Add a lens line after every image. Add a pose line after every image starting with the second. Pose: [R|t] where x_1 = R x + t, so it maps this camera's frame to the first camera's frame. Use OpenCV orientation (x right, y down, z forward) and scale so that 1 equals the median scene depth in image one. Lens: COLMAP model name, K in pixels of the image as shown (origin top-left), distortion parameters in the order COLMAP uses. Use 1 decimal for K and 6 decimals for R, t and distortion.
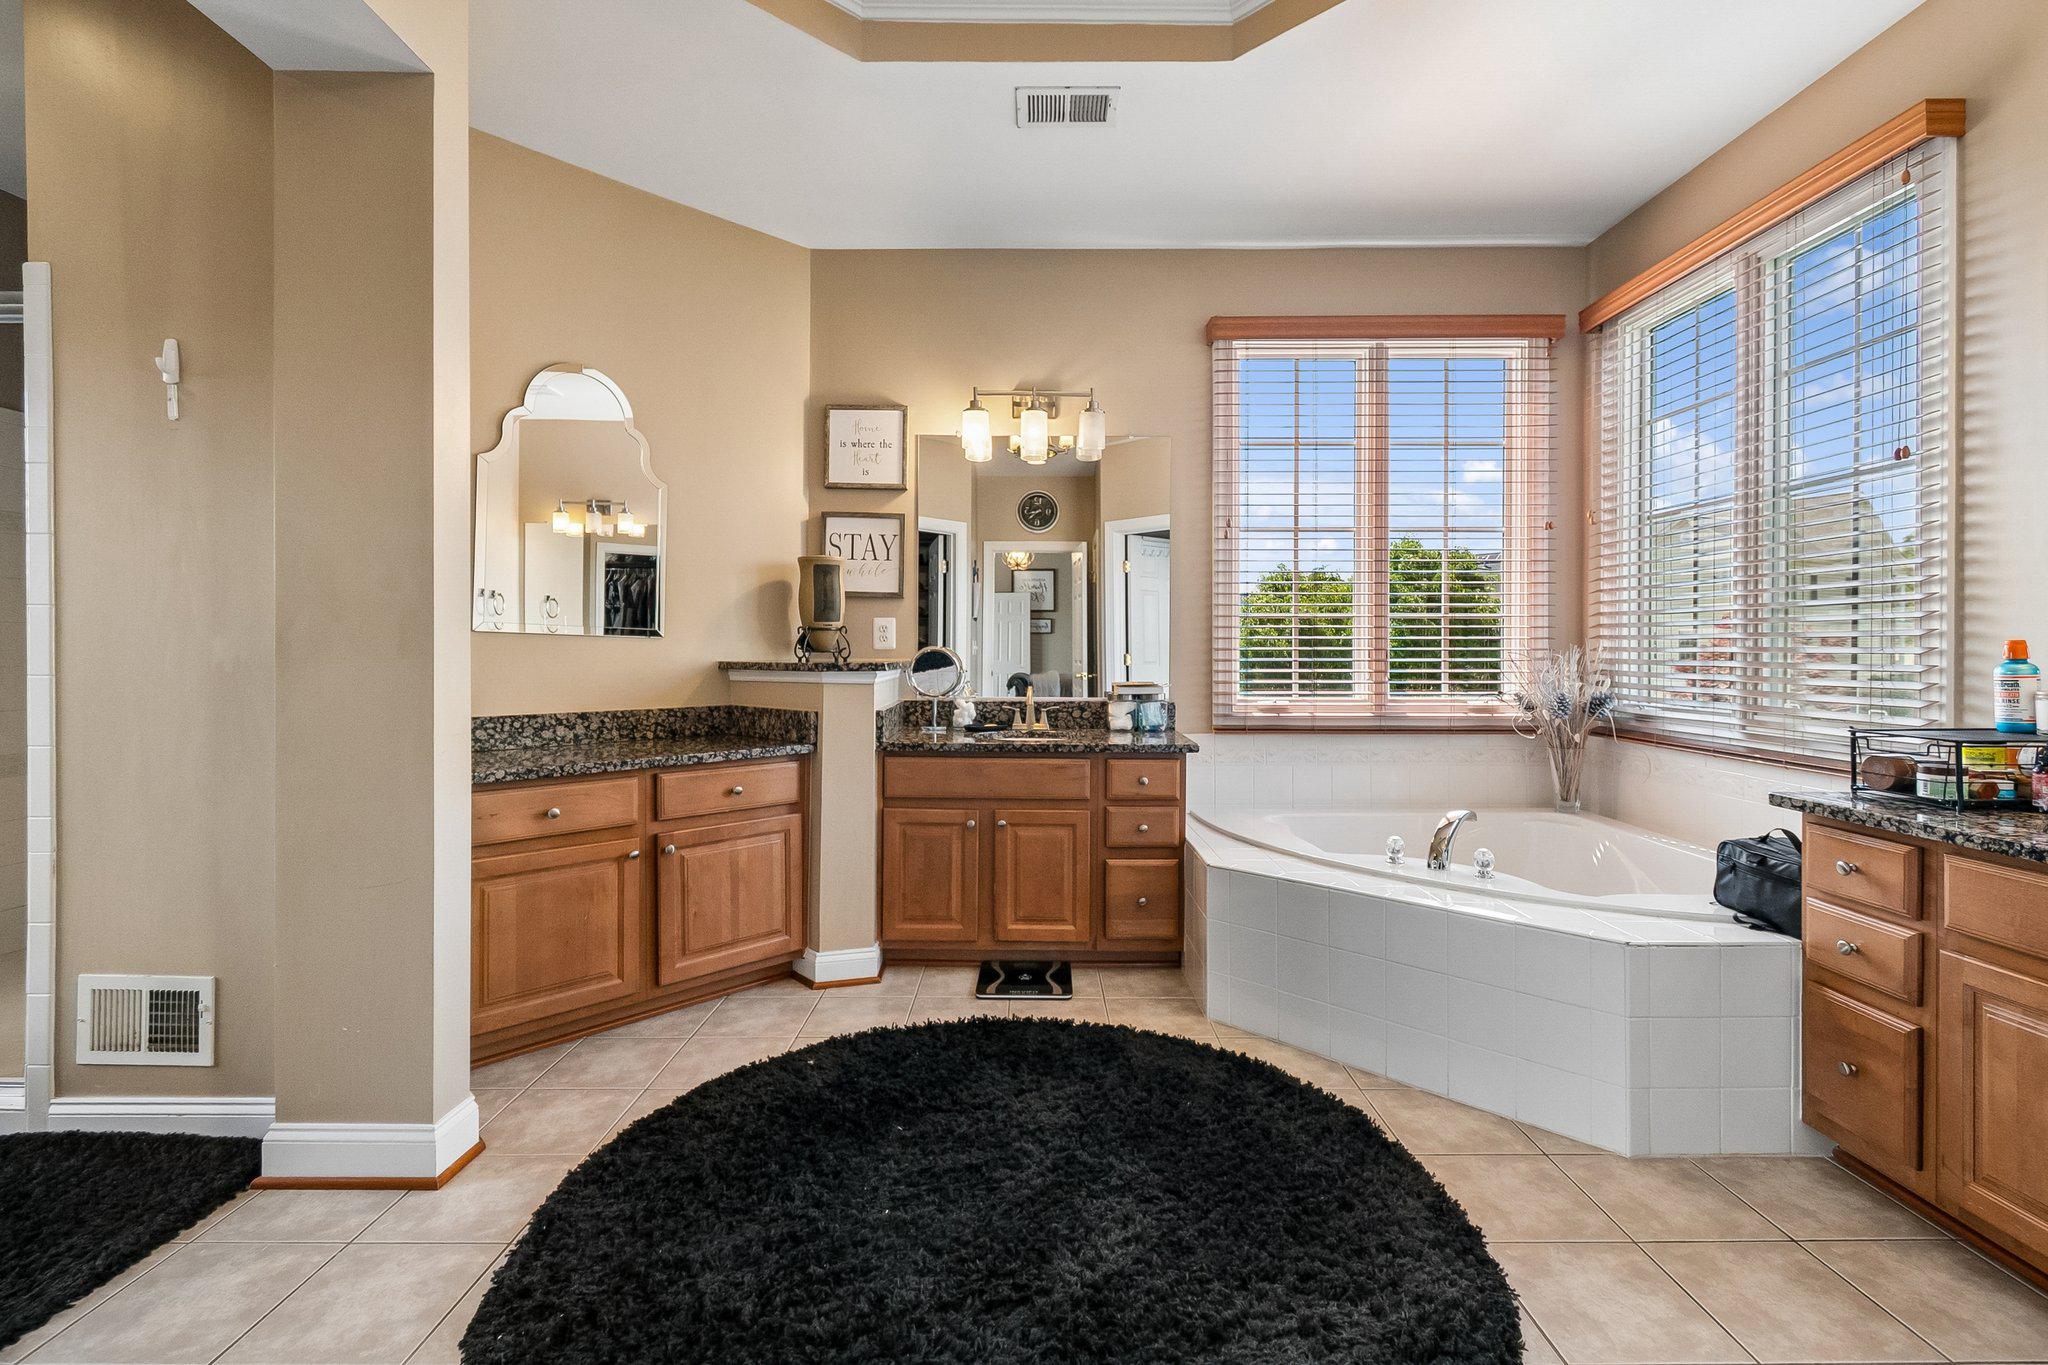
lens RADIAL K [[918.1, 0, 1015.1], [0, 918.1, 660.6], [0, 0, 1]] dist [0.009112, -0.002828]
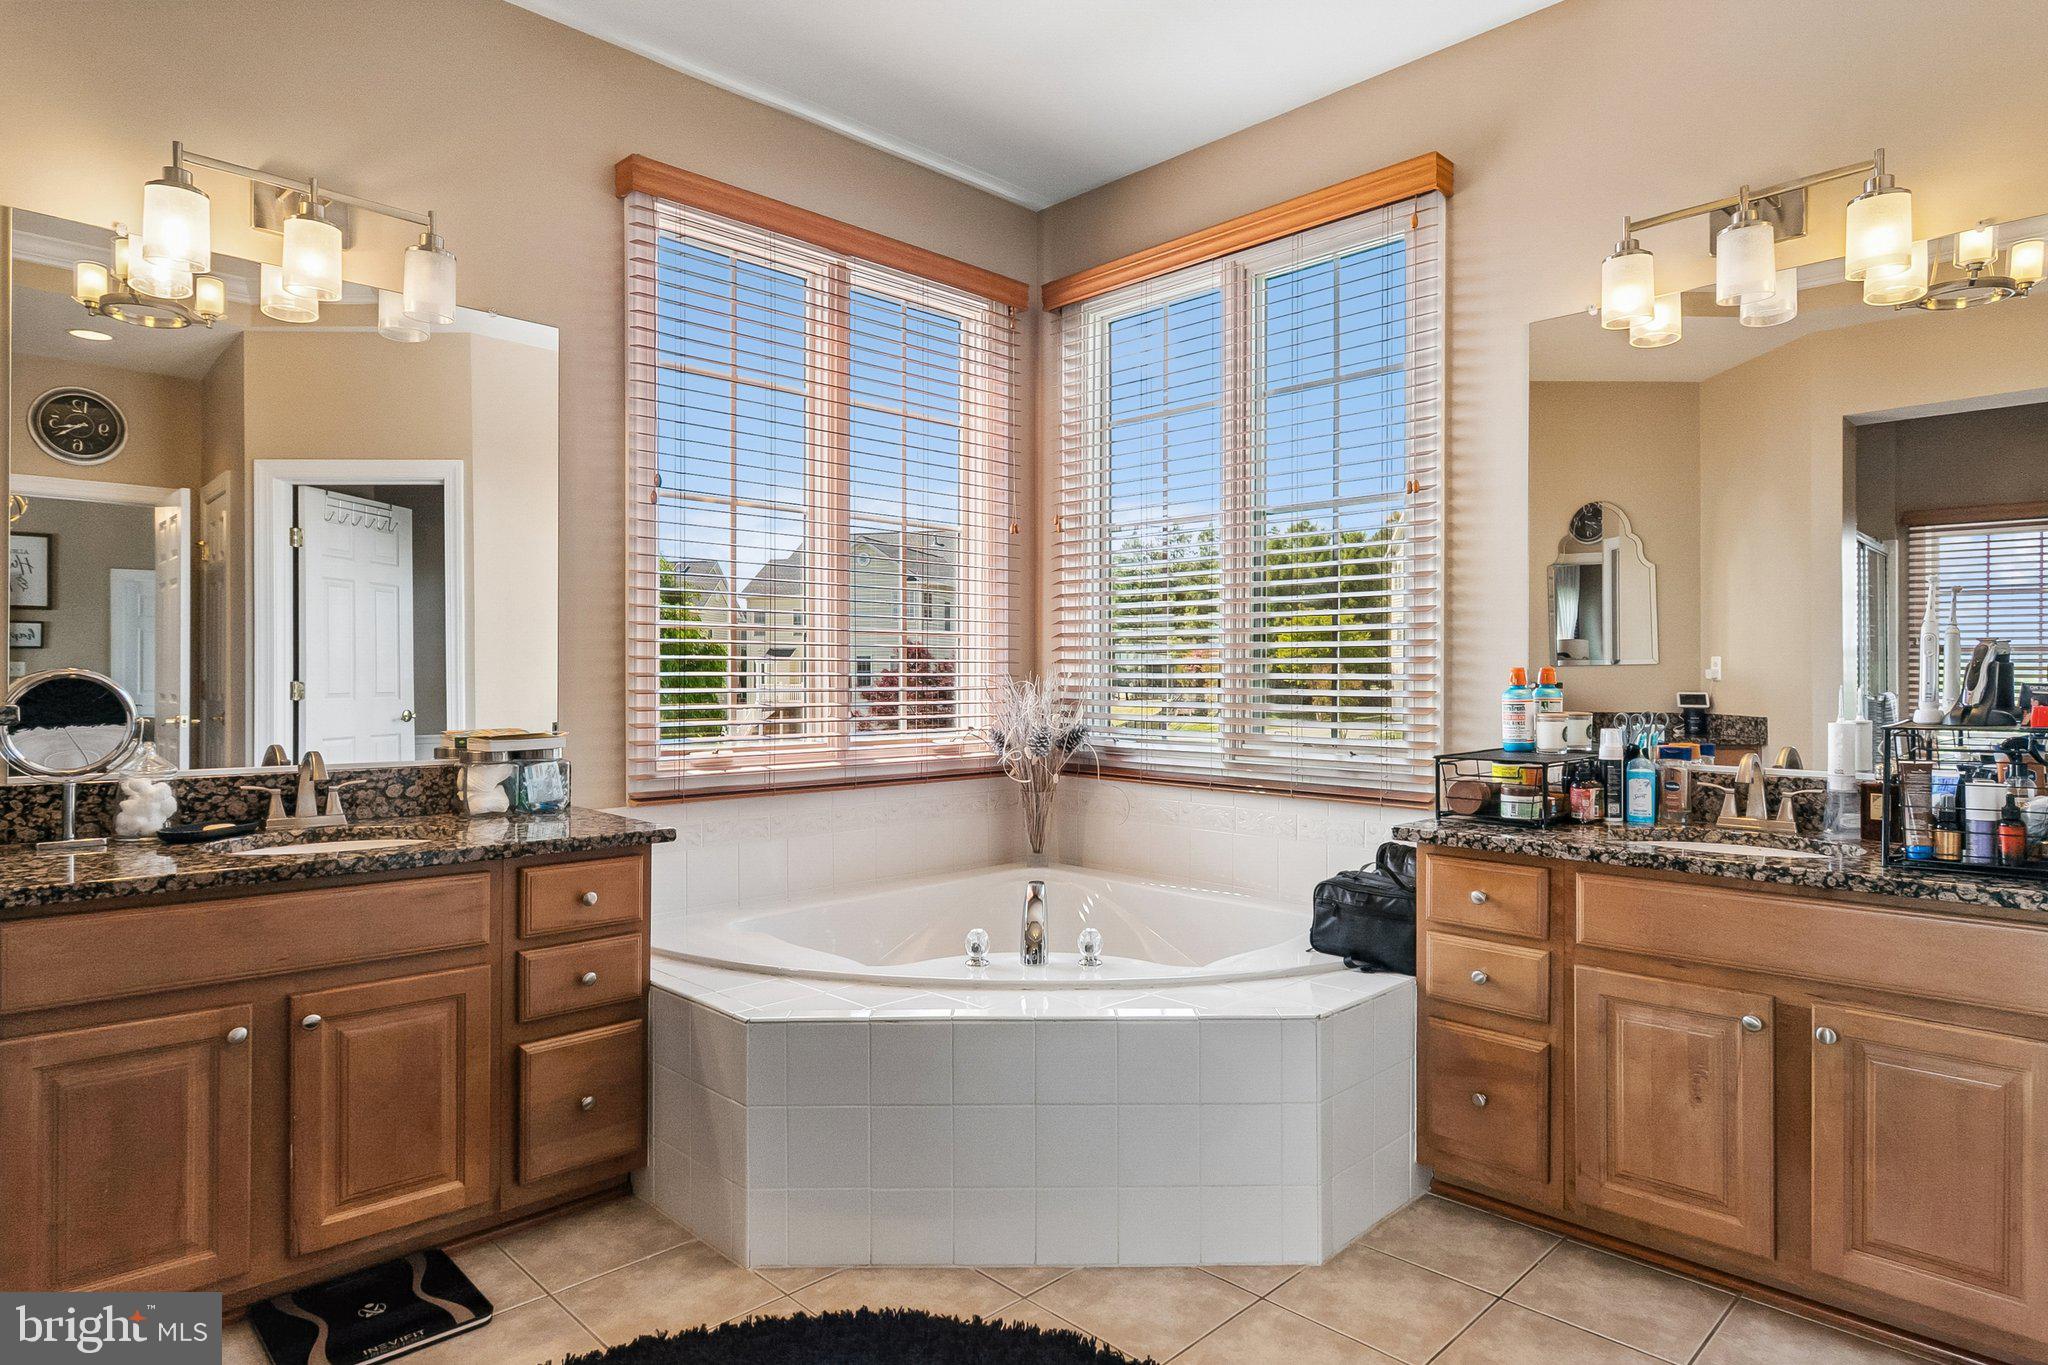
lens RADIAL K [[1159.5, 0, 1027.5], [0, 1159.5, 685.5], [0, 0, 1]] dist [0.004659, -0.001685]
pose [[0.703794, -0.004984, 0.710386, -0.188800], [0.007549, 0.999971, -0.000464, -0.002910], [-0.710364, 0.005689, 0.703812, 0.273646]]
